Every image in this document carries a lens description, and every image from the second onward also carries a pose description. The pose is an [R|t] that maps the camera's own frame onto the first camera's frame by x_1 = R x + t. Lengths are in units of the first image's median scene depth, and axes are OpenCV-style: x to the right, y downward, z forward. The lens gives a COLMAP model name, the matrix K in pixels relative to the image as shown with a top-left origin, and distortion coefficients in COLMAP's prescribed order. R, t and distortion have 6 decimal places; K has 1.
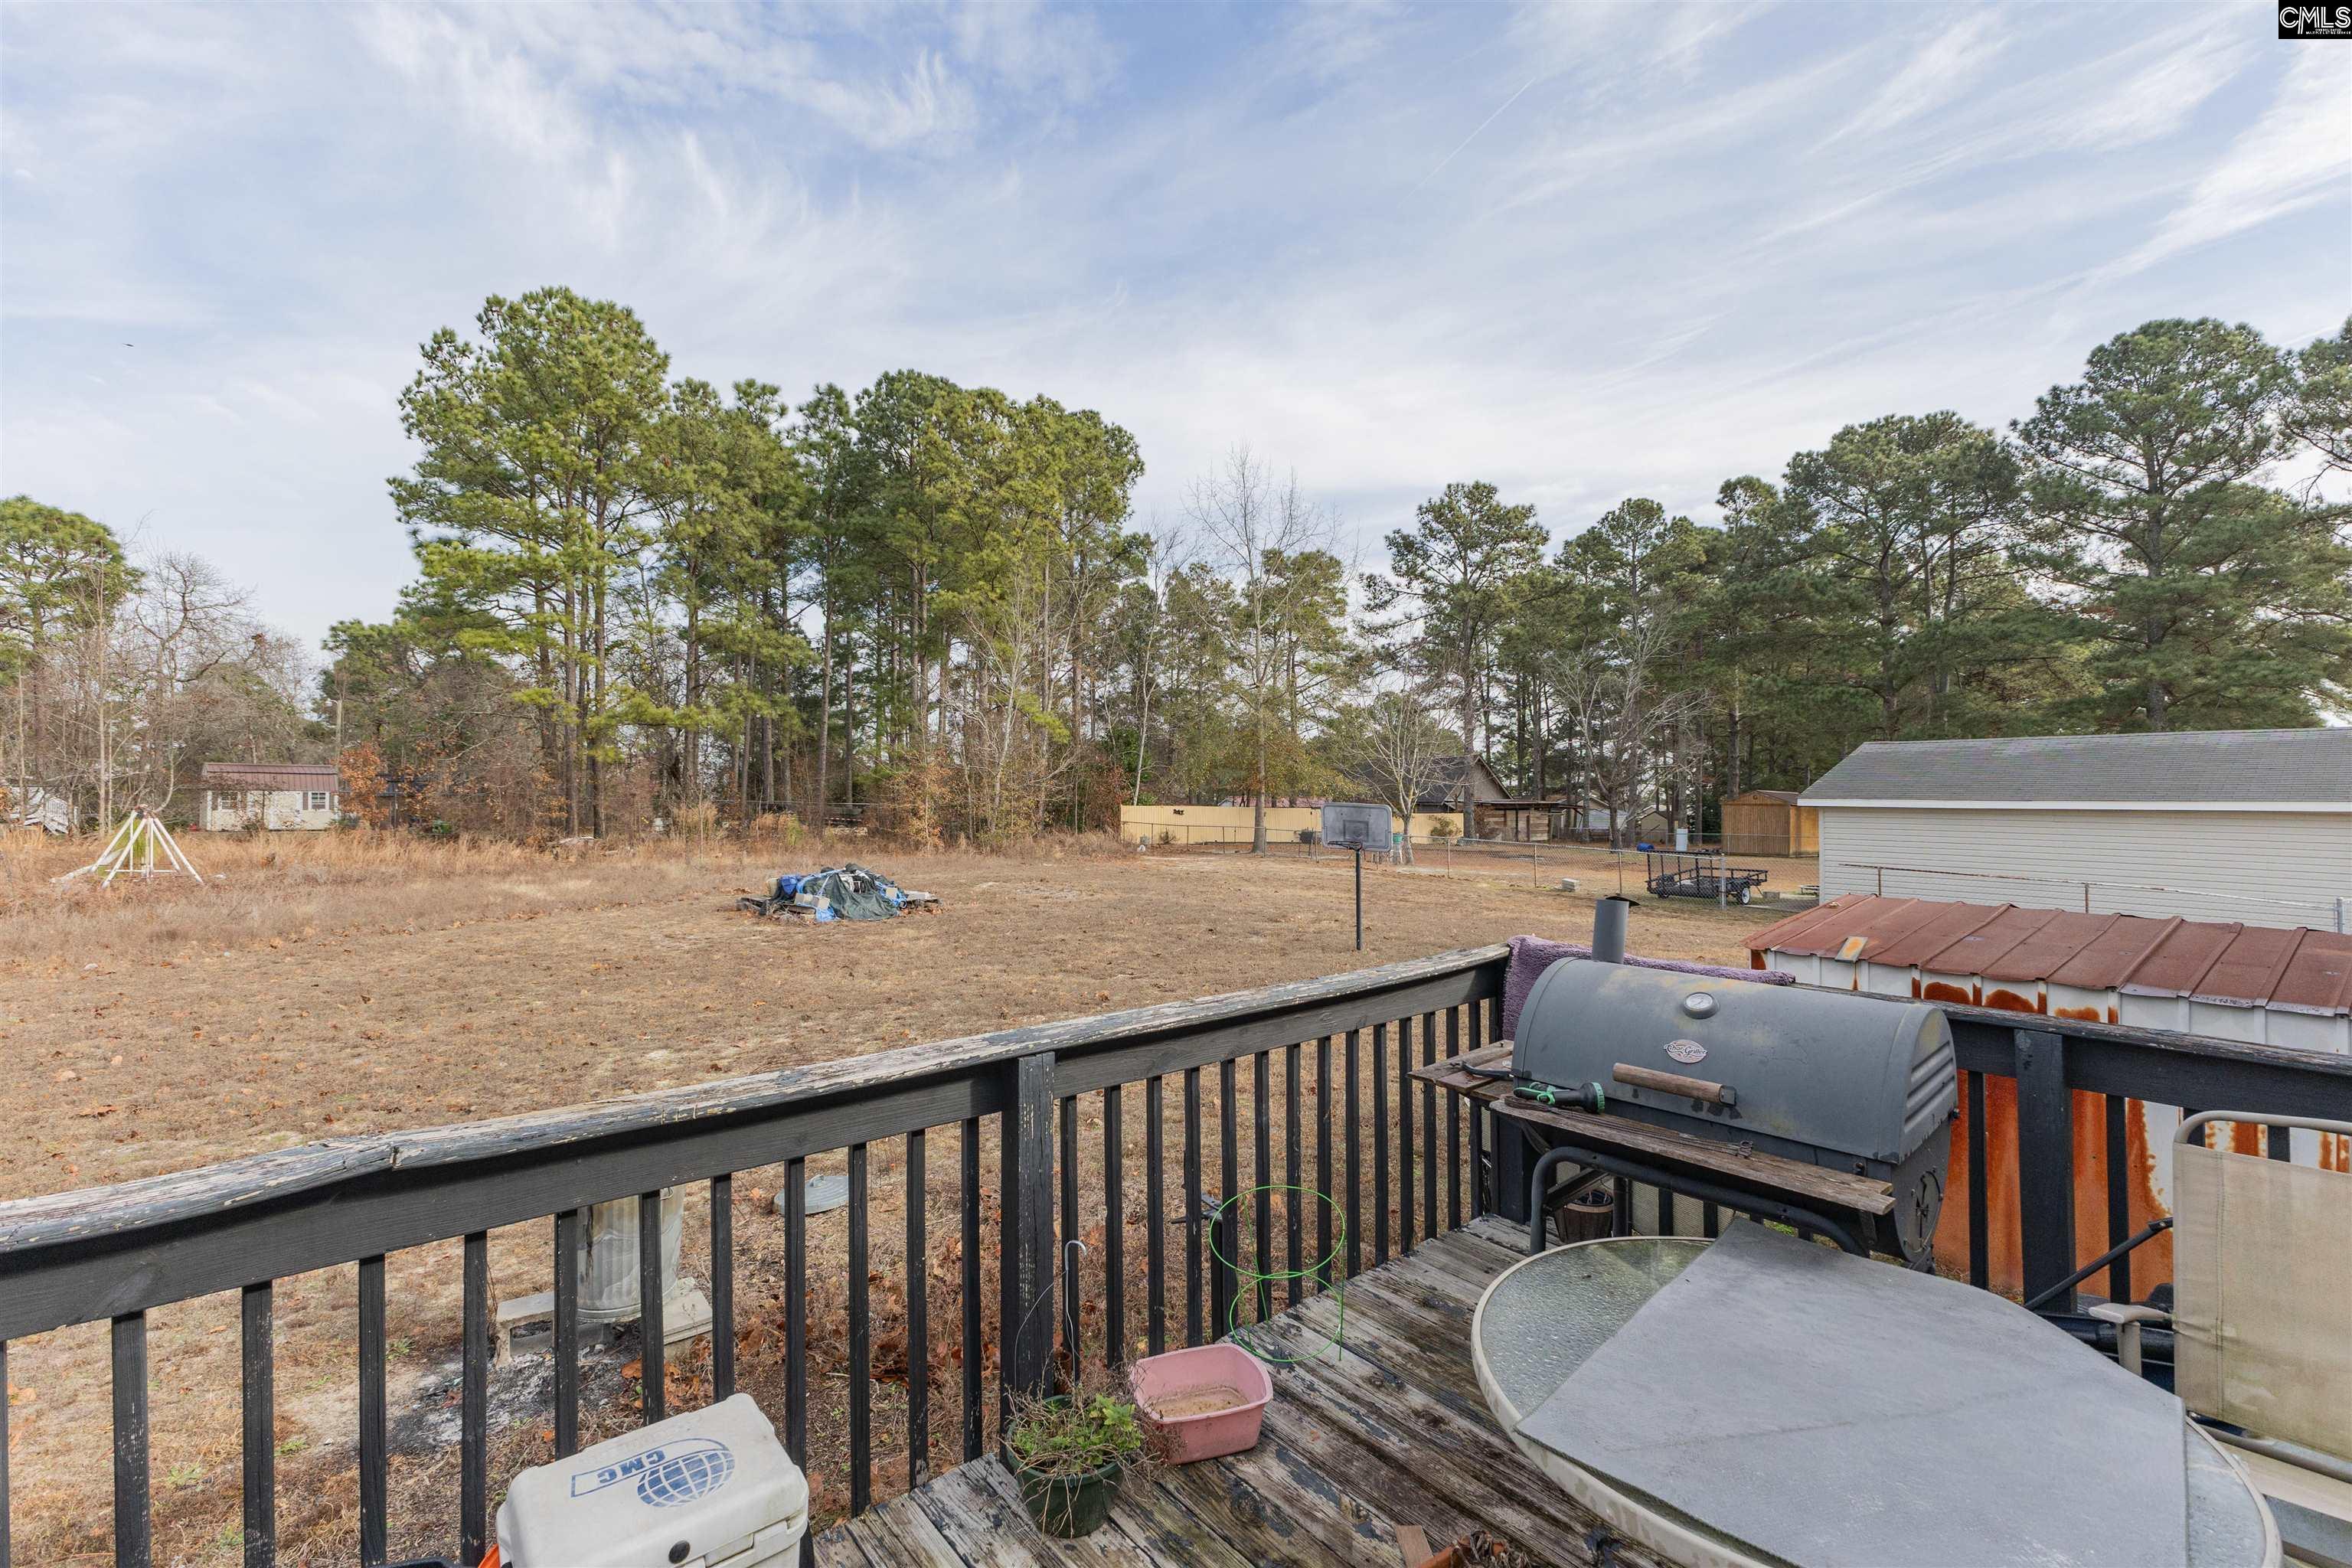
lens RADIAL K [[1014.7, 0, 1195.6], [0, 1014.7, 793.9], [0, 0, 1]] dist [0.023534, -0.009554]
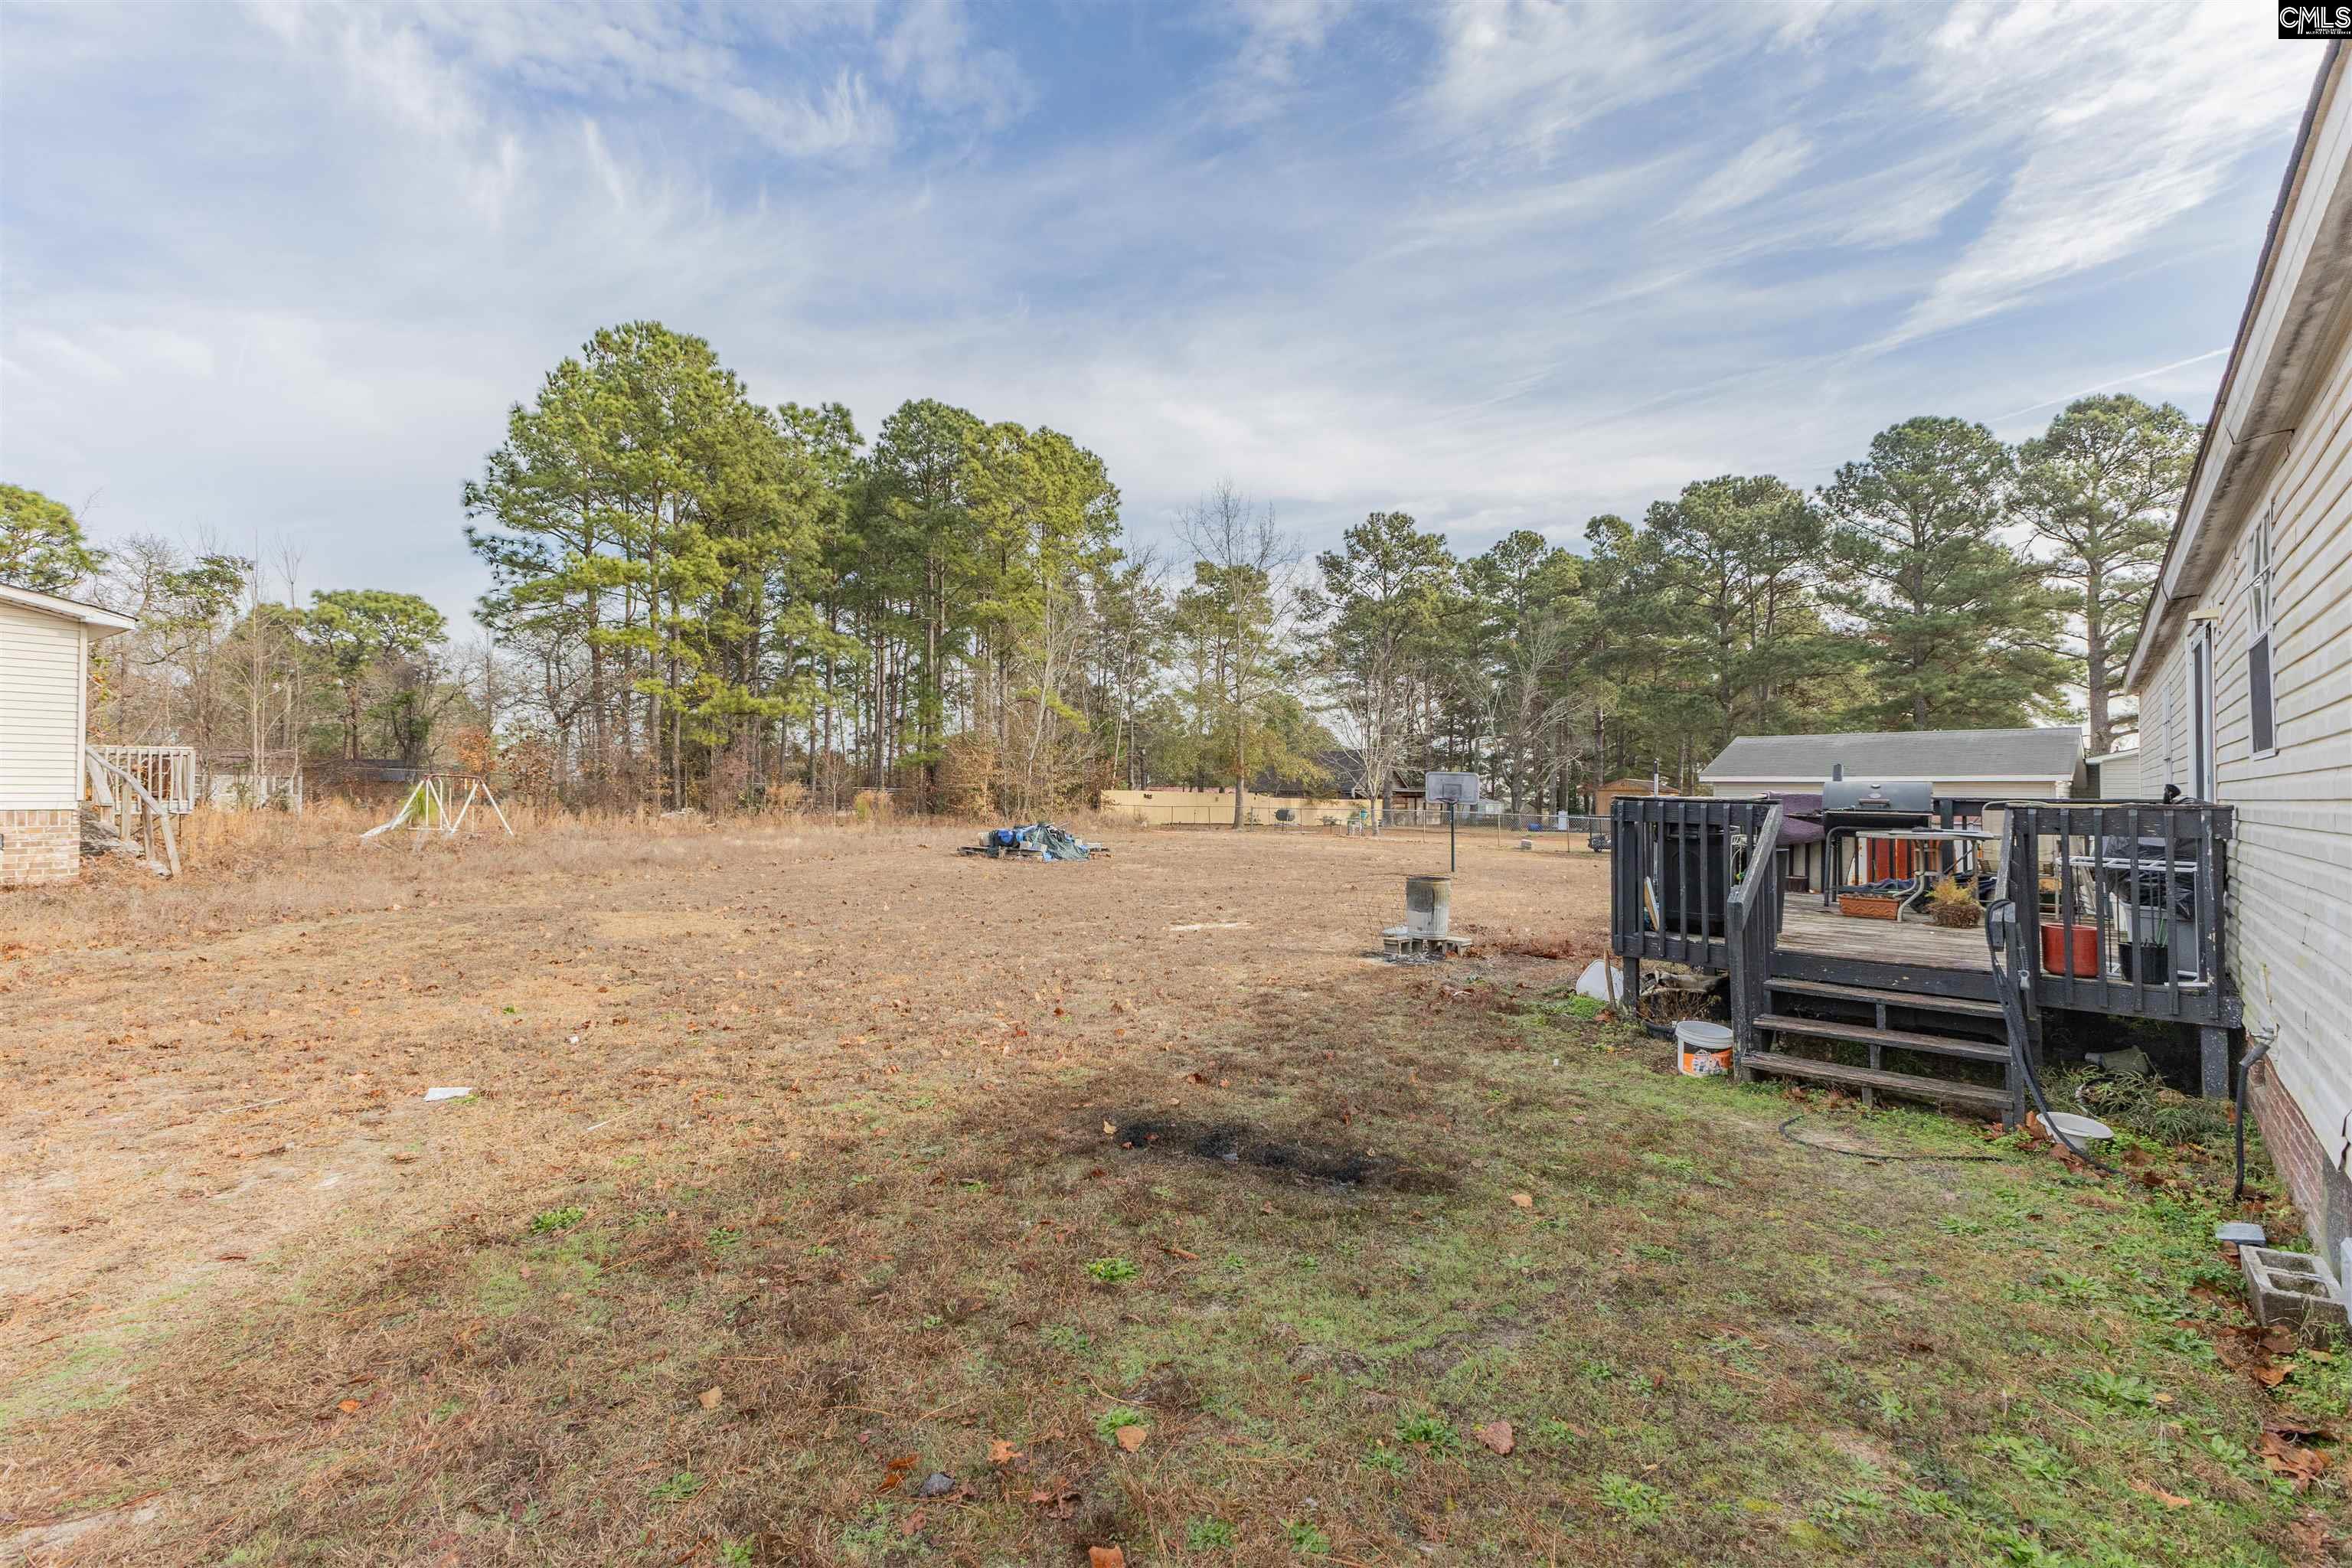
lens RADIAL K [[1010.9, 0, 1176.0], [0, 1010.9, 784.0], [0, 0, 1]] dist [0.004211, 0.000993]
pose [[0.991387, 0.003151, 0.130925, -0.128617], [-0.002330, 0.999977, -0.006425, 0.011520], [-0.130942, 0.006065, 0.991371, -0.112853]]
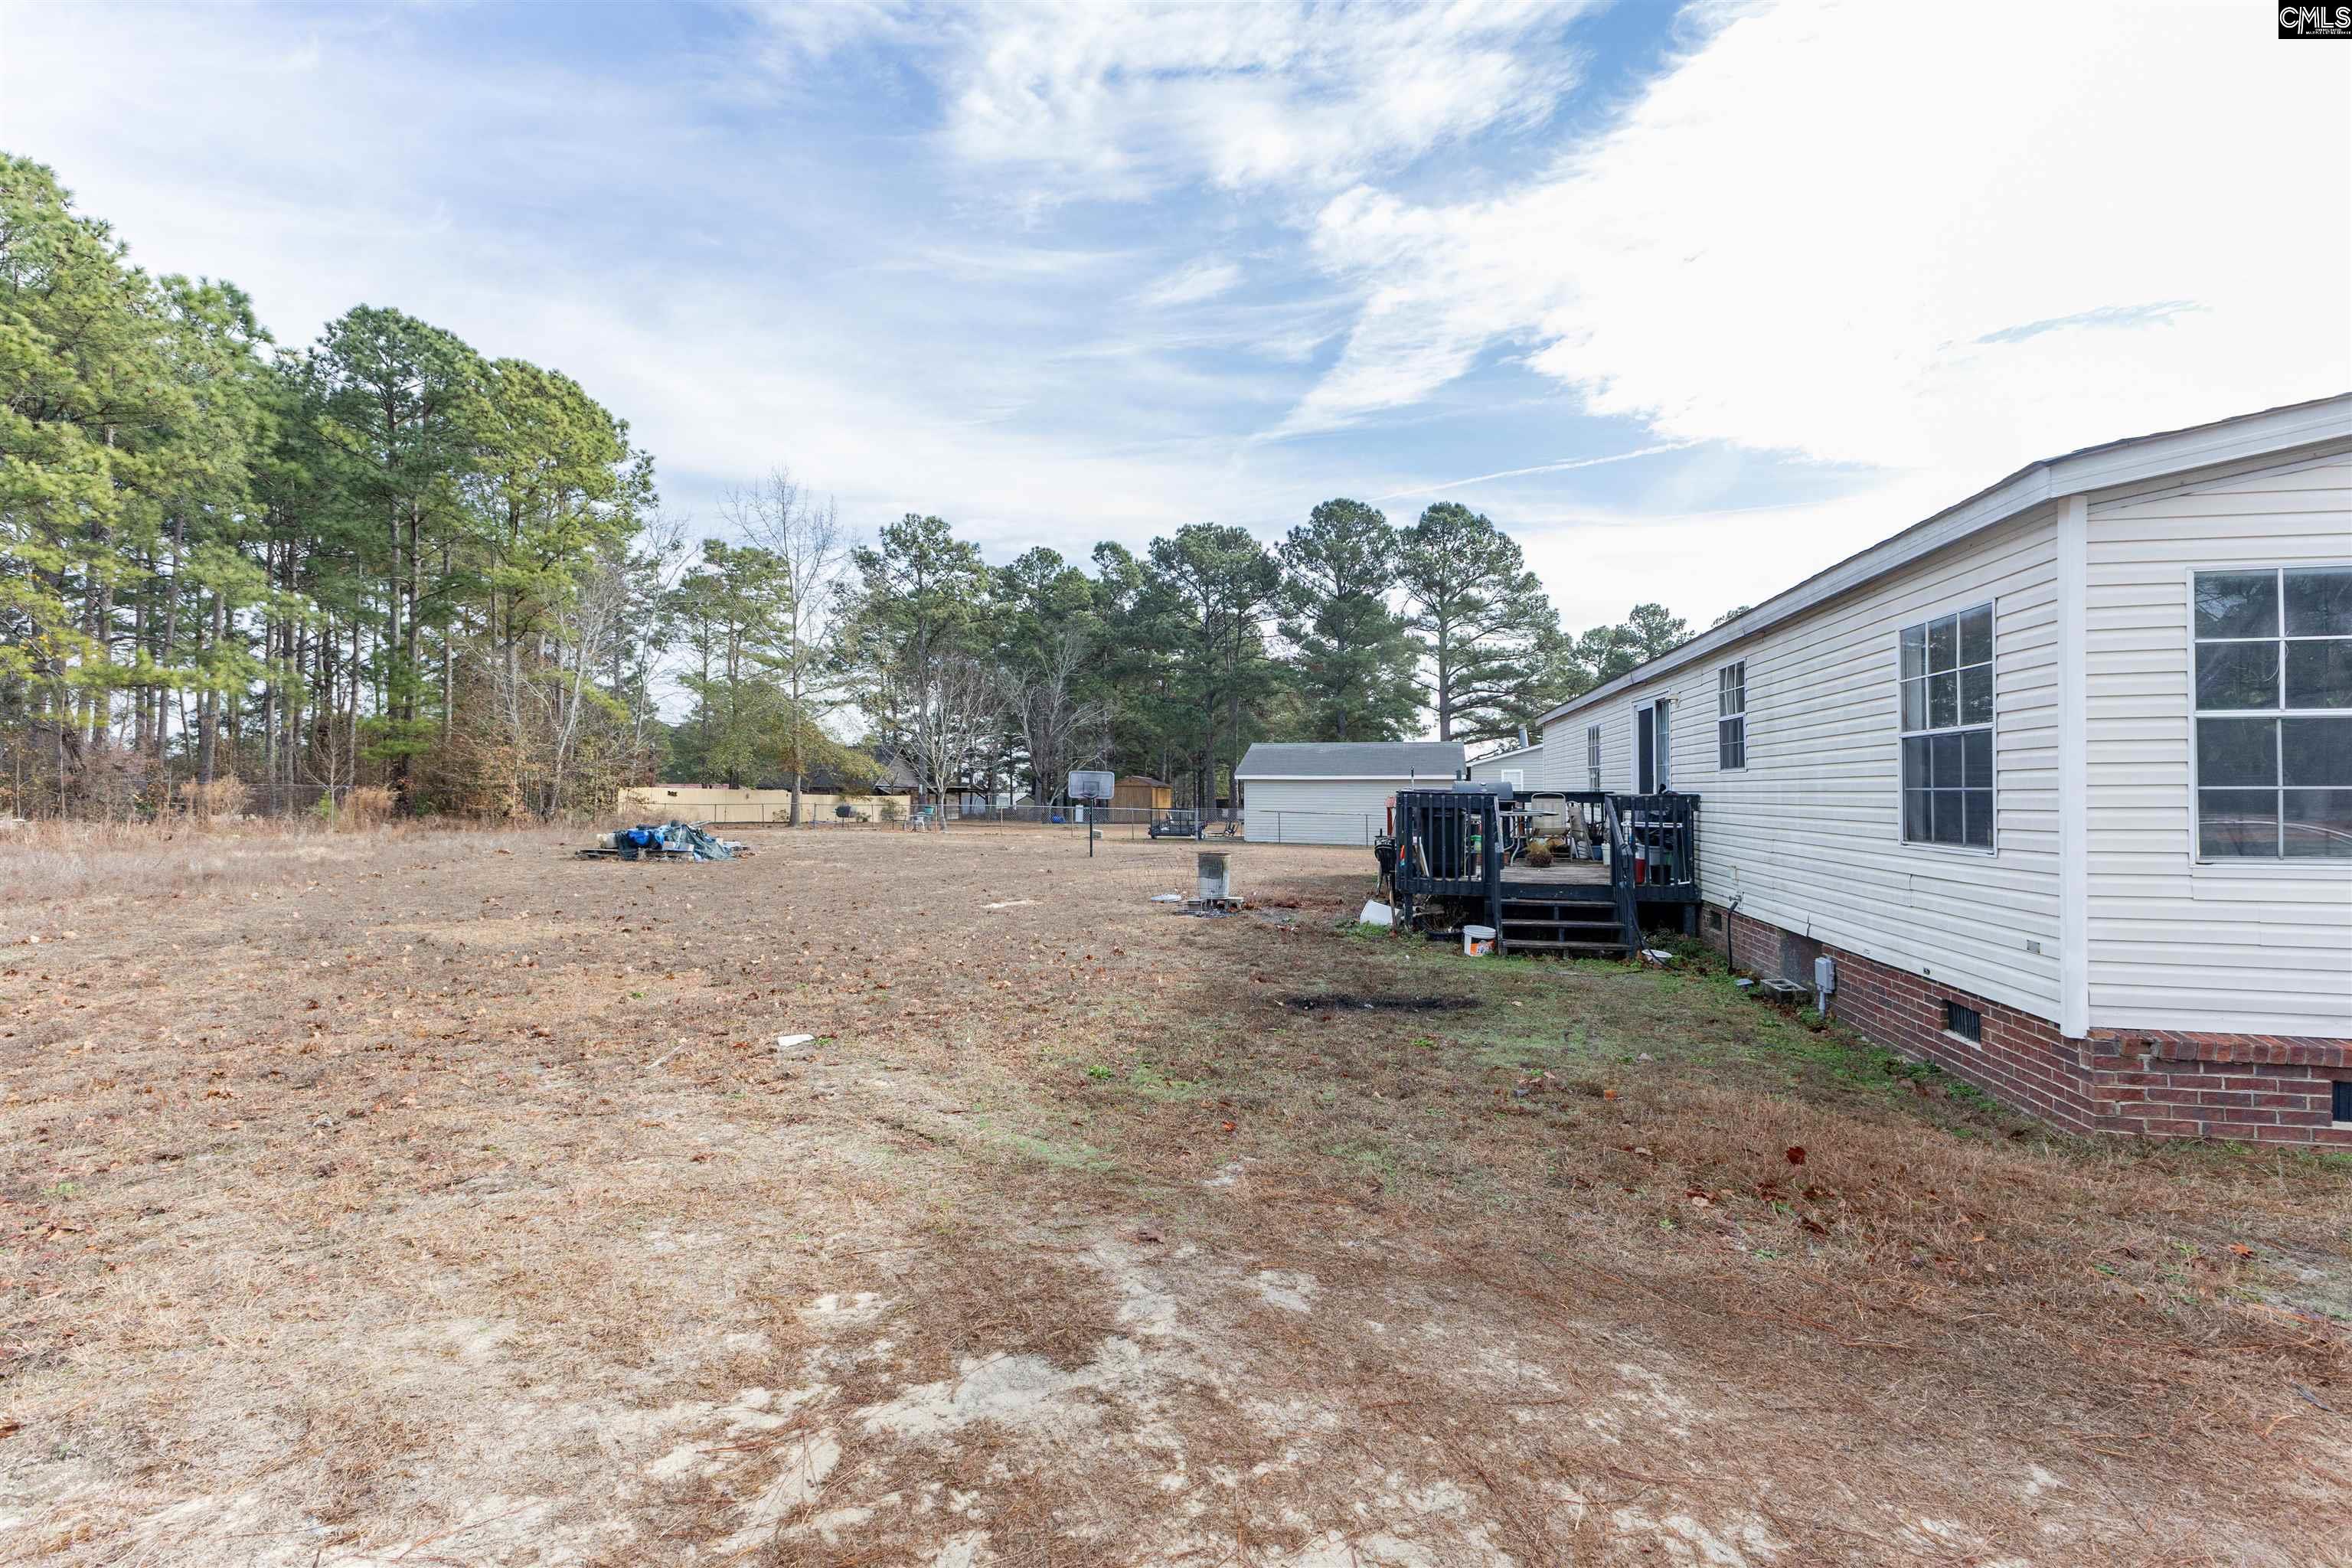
lens RADIAL K [[1018.7, 0, 1176.0], [0, 1018.7, 784.0], [0, 0, 1]] dist [0.002697, 0.000548]
pose [[0.796943, 0.002589, 0.604049, -0.227472], [-0.000636, 0.999994, -0.003447, 0.011434], [-0.604054, 0.002363, 0.796940, -0.128889]]
